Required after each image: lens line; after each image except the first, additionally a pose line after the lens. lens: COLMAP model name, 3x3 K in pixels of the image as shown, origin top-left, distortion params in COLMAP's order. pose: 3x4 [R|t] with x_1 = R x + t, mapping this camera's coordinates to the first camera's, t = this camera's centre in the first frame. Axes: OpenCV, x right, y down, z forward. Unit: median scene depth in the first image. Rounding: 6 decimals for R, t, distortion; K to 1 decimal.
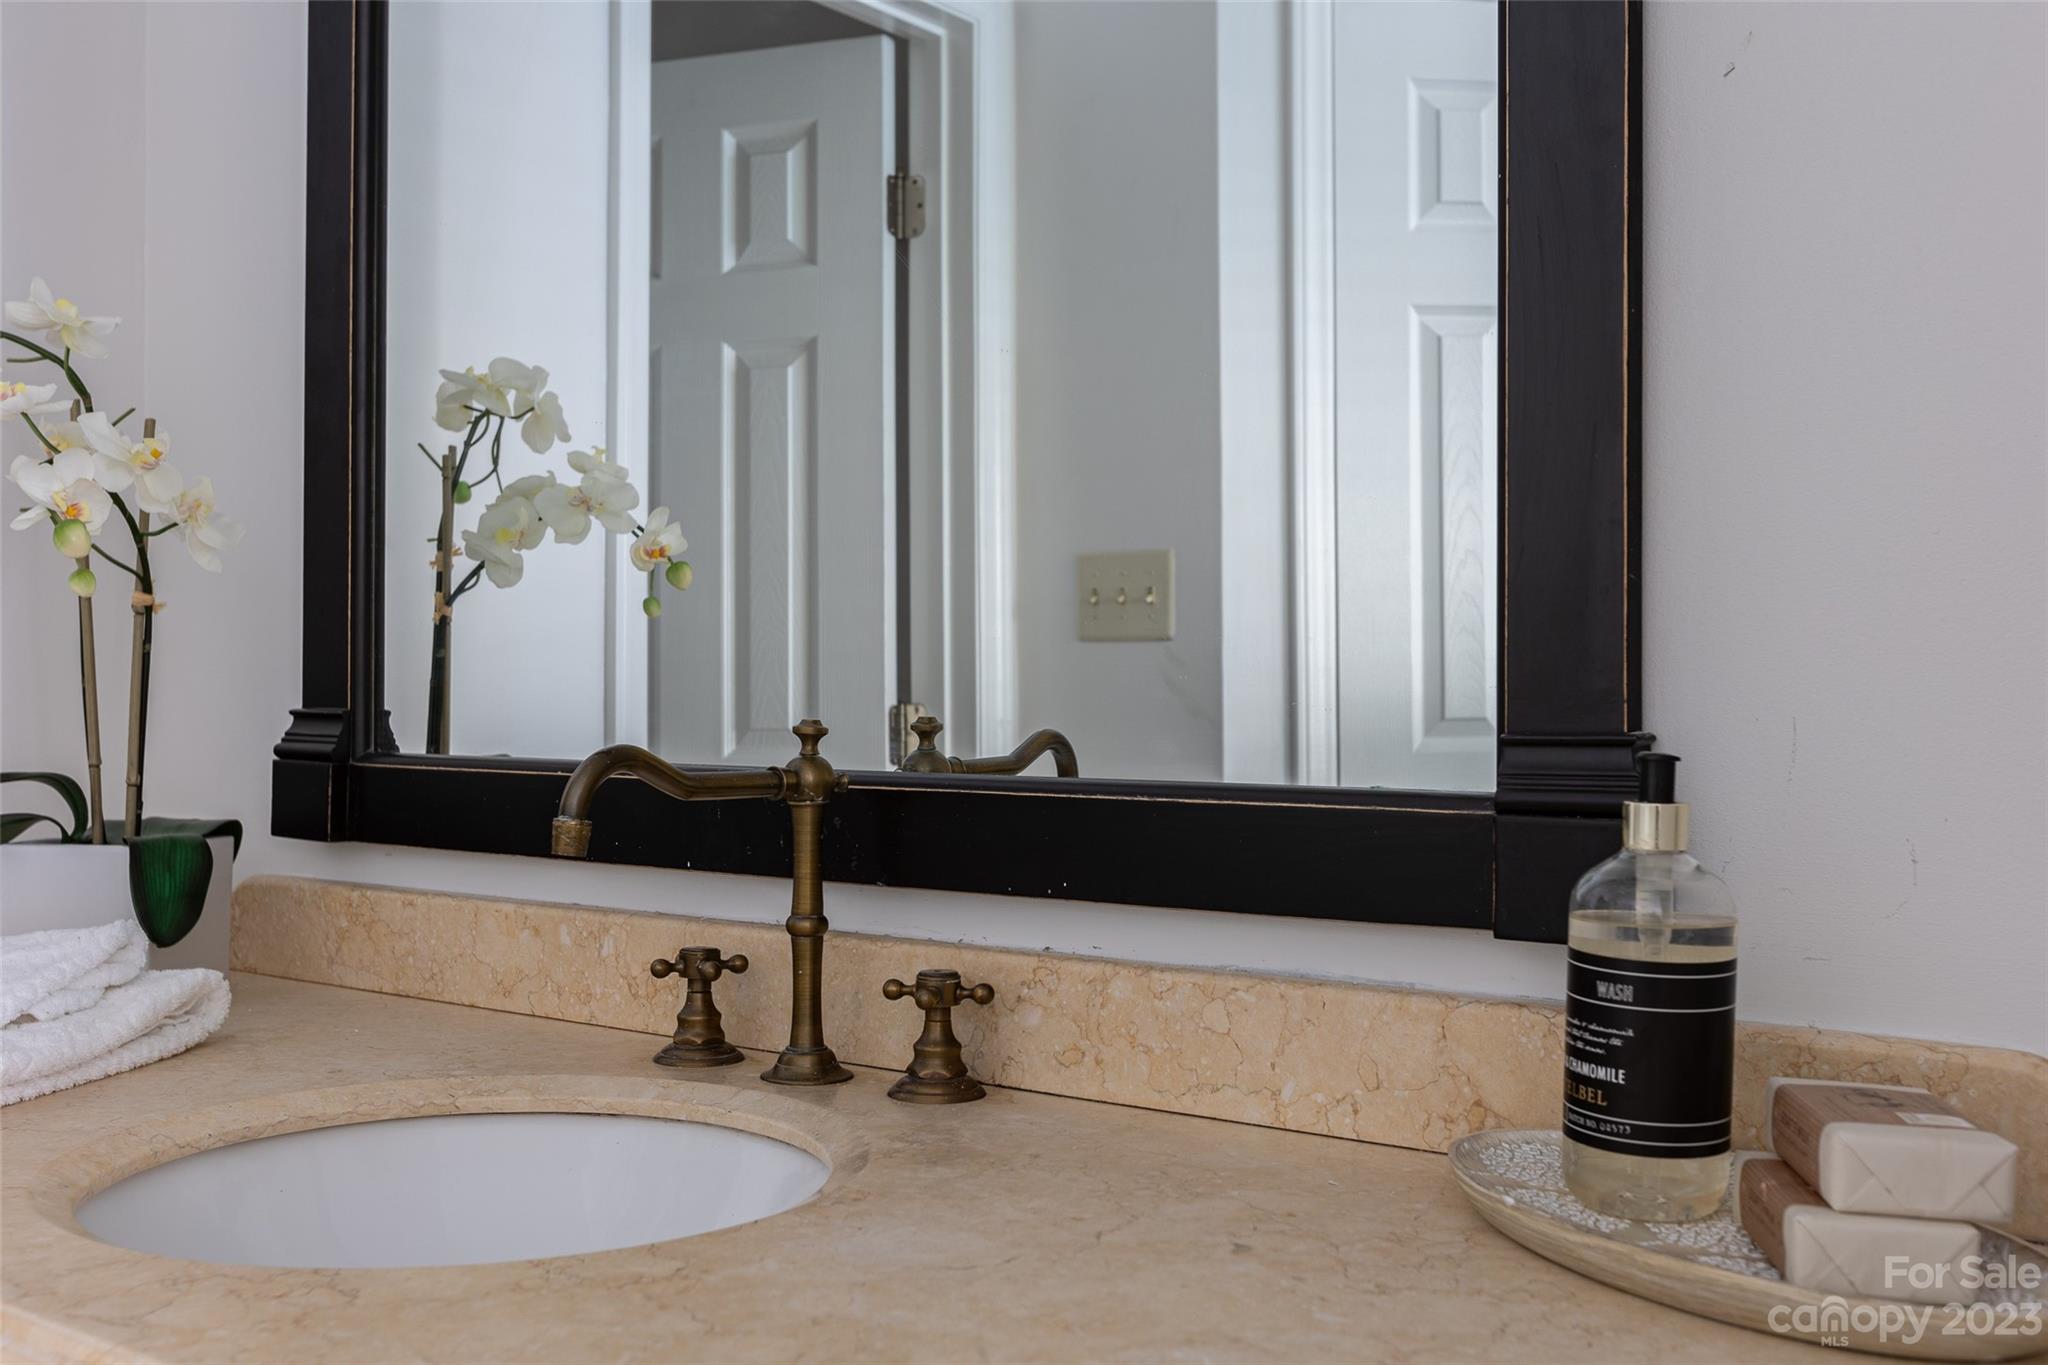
lens RADIAL K [[1908.0, 0, 1024.0], [0, 1908.0, 682.5], [0, 0, 1]] dist [-0.012982, -0.011026]
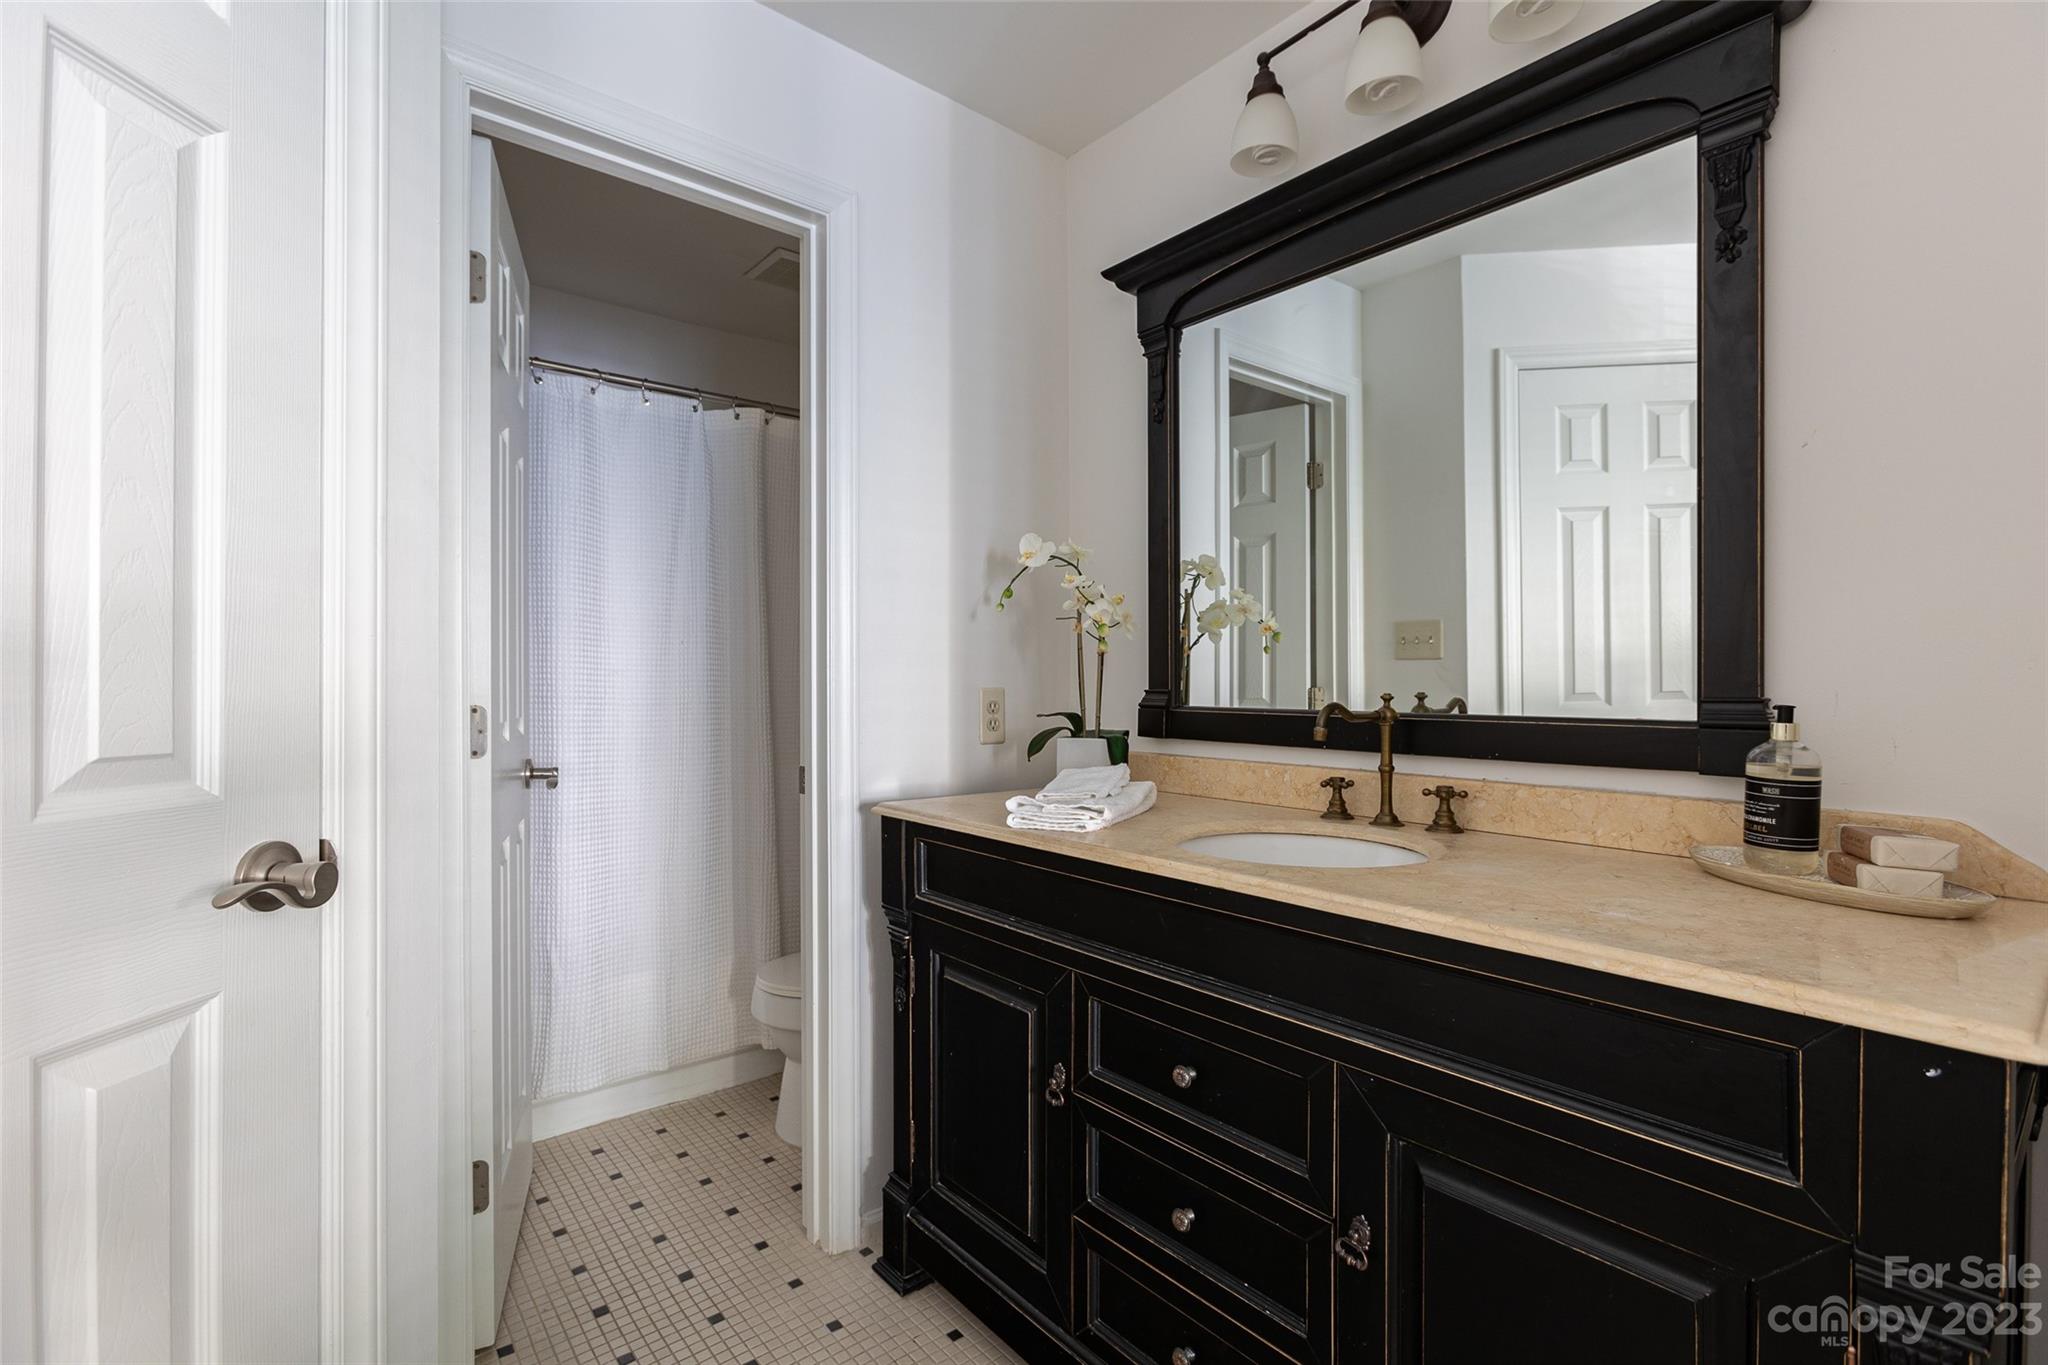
lens RADIAL K [[908.0, 0, 1024.0], [0, 908.0, 682.5], [0, 0, 1]] dist [-0.007153, 0.001343]
pose [[0.969258, -0.003989, -0.246014, -0.297028], [0.005587, 0.999968, 0.005798, -0.006355], [0.245983, -0.006994, 0.969249, -0.383982]]
